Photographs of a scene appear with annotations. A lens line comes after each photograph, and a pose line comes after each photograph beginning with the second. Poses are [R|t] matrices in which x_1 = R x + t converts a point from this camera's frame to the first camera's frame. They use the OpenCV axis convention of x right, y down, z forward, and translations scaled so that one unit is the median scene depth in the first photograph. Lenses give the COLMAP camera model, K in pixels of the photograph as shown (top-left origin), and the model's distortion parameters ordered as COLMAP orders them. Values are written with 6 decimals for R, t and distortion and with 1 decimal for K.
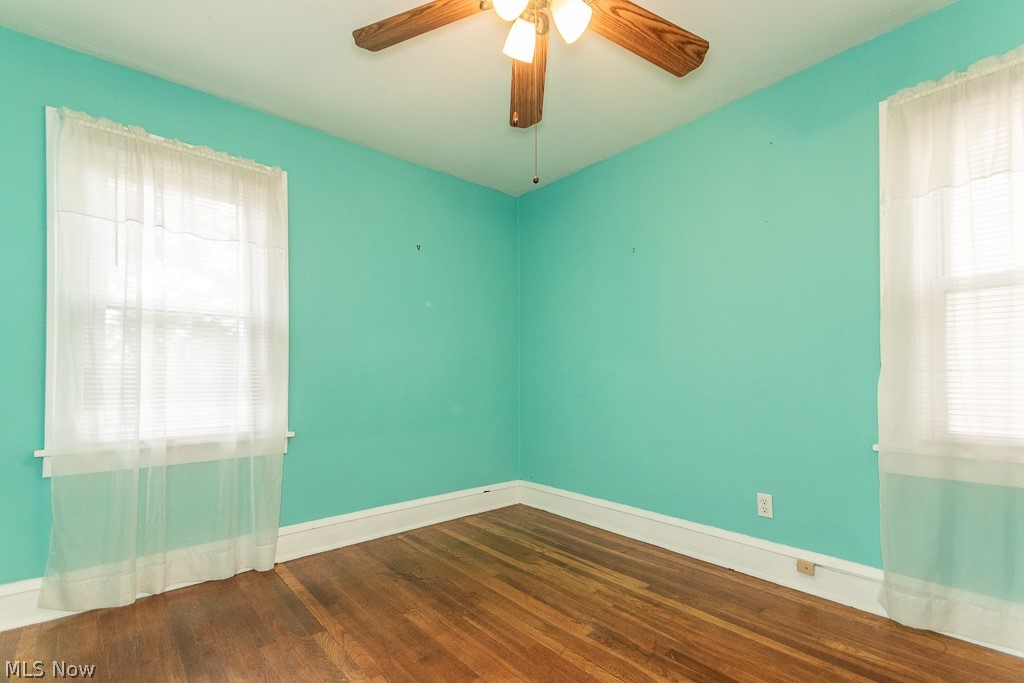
lens RADIAL K [[466.6, 0, 514.1], [0, 466.6, 344.8], [0, 0, 1]] dist [0.057933, -0.026495]
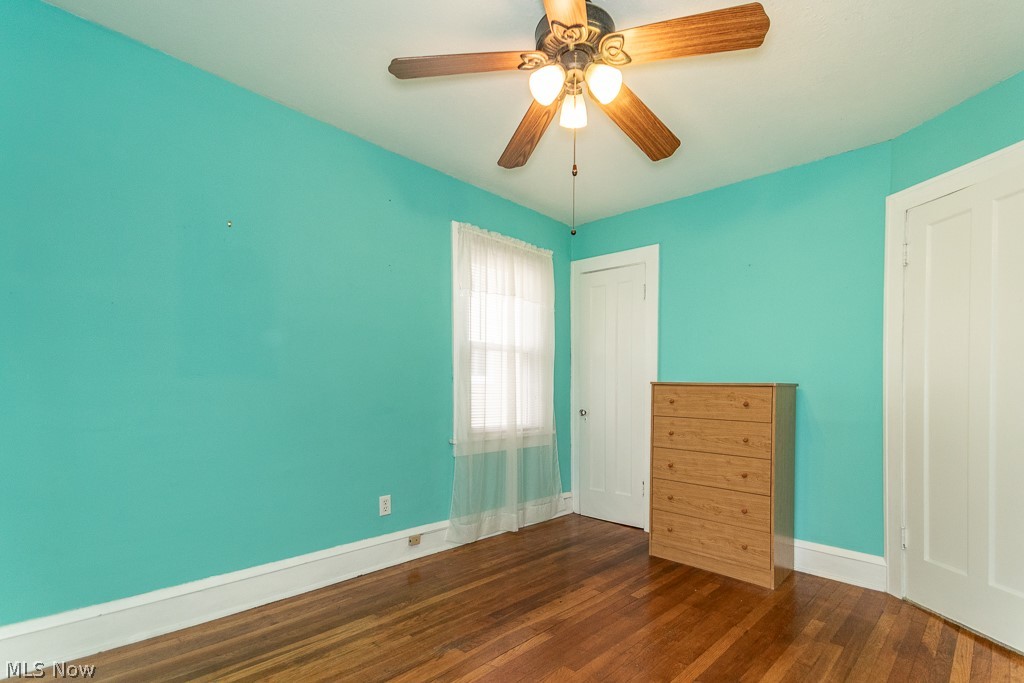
lens RADIAL K [[466.6, 0, 514.1], [0, 466.6, 344.8], [0, 0, 1]] dist [0.057933, -0.026495]
pose [[-0.069376, 0.107449, 0.991787, -0.753254], [-0.067563, 0.991394, -0.112132, 0.045320], [-0.995300, -0.074788, -0.061519, 0.798746]]
